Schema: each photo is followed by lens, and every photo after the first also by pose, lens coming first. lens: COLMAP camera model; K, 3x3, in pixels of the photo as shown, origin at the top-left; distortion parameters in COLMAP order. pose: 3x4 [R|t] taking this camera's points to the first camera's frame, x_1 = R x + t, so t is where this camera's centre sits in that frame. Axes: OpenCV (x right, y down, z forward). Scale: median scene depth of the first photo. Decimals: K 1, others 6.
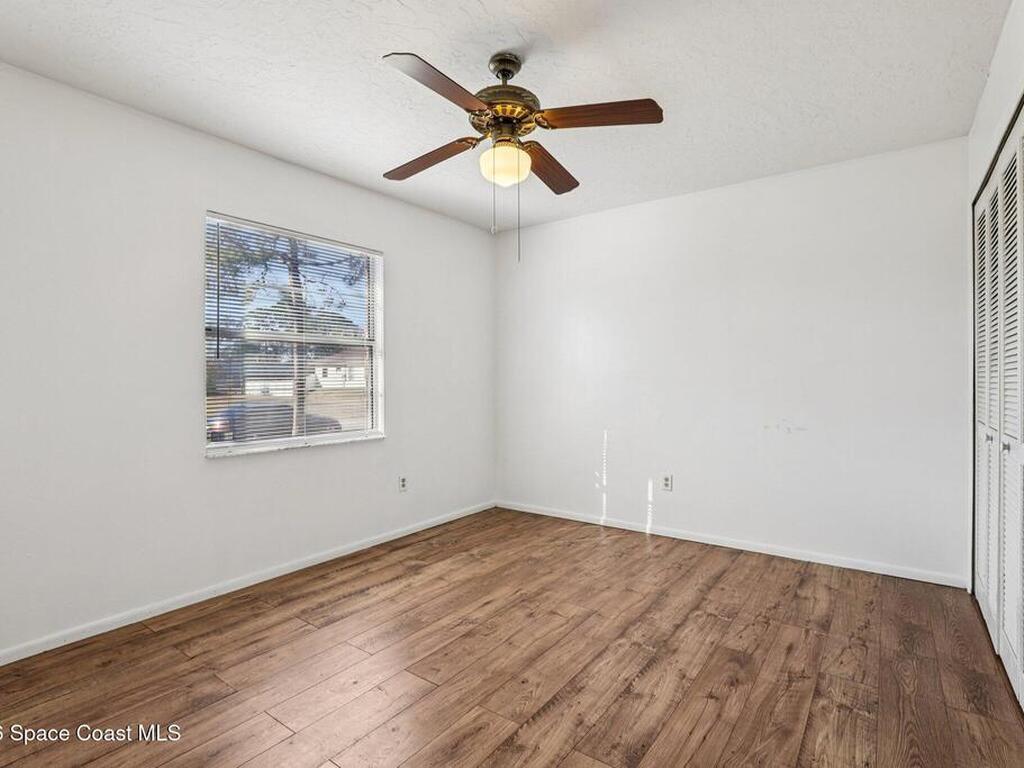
lens RADIAL K [[526.8, 0, 512.3], [0, 526.8, 377.5], [0, 0, 1]] dist [-0.035617, 0.013156]
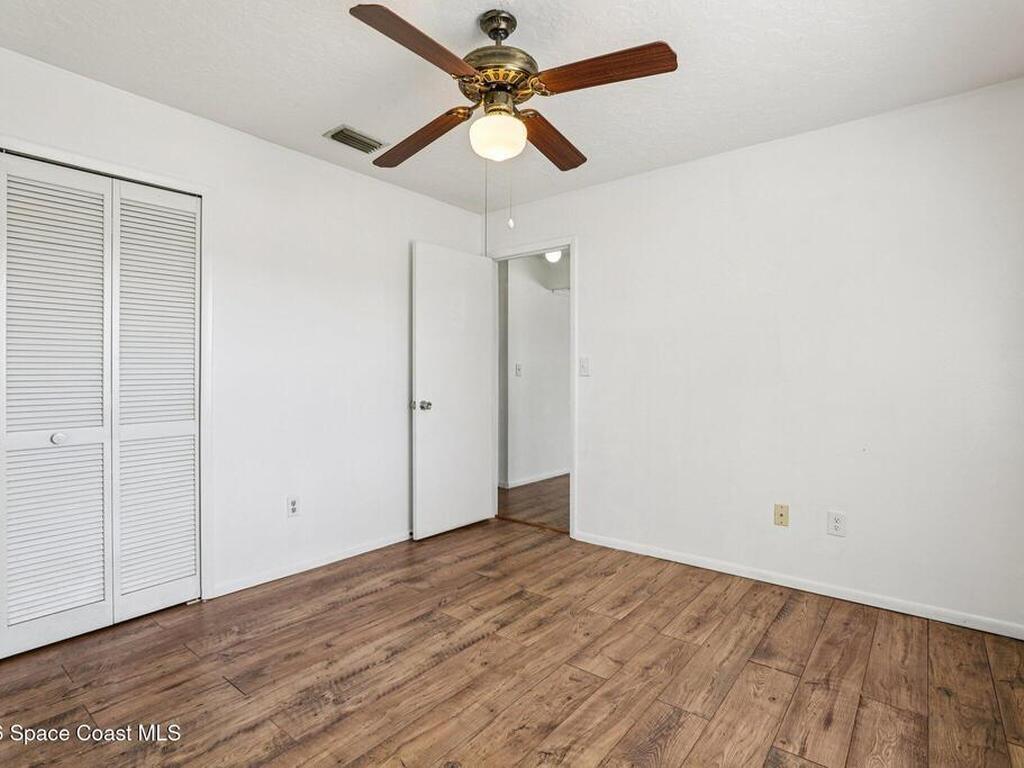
lens RADIAL K [[526.8, 0, 512.3], [0, 526.8, 377.5], [0, 0, 1]] dist [-0.035617, 0.013156]
pose [[-0.998884, 0.006916, 0.046727, -0.083396], [0.007088, 0.999969, 0.003510, 0.003155], [-0.046701, 0.003837, -0.998902, 1.980588]]
